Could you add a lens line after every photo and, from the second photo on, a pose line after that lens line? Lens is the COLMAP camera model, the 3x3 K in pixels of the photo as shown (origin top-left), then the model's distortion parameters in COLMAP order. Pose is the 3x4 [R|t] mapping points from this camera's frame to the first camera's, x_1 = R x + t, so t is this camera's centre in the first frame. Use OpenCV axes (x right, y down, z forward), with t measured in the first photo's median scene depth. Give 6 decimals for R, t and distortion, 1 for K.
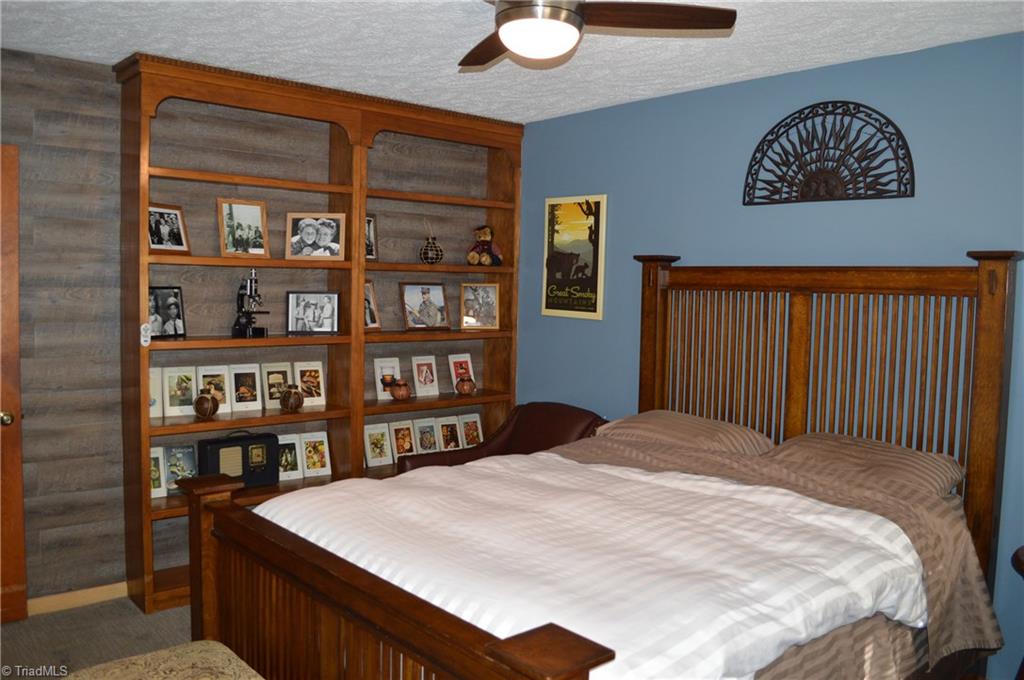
lens RADIAL K [[815.0, 0, 512.0], [0, 815.0, 342.7], [0, 0, 1]] dist [-0.084542, 0.007045]
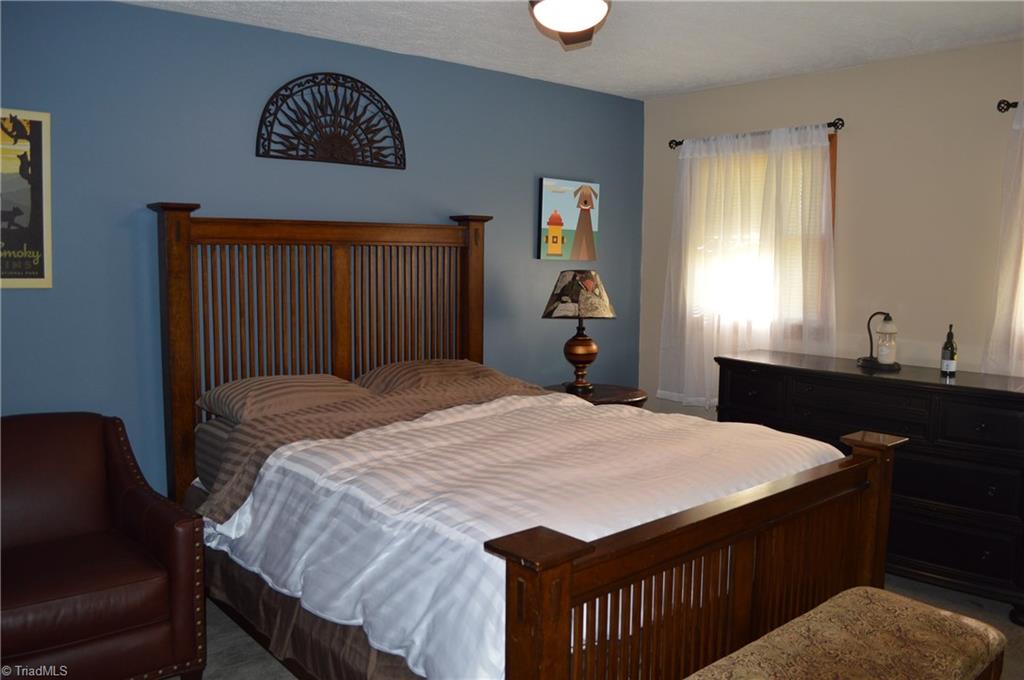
lens RADIAL K [[815.0, 0, 513.5], [0, 815.0, 337.4], [0, 0, 1]] dist [-0.084542, 0.007045]
pose [[0.006487, -0.129440, 0.991566, -0.739444], [0.055221, 0.990120, 0.128890, -0.065737], [-0.998453, 0.053919, 0.013571, 0.731896]]
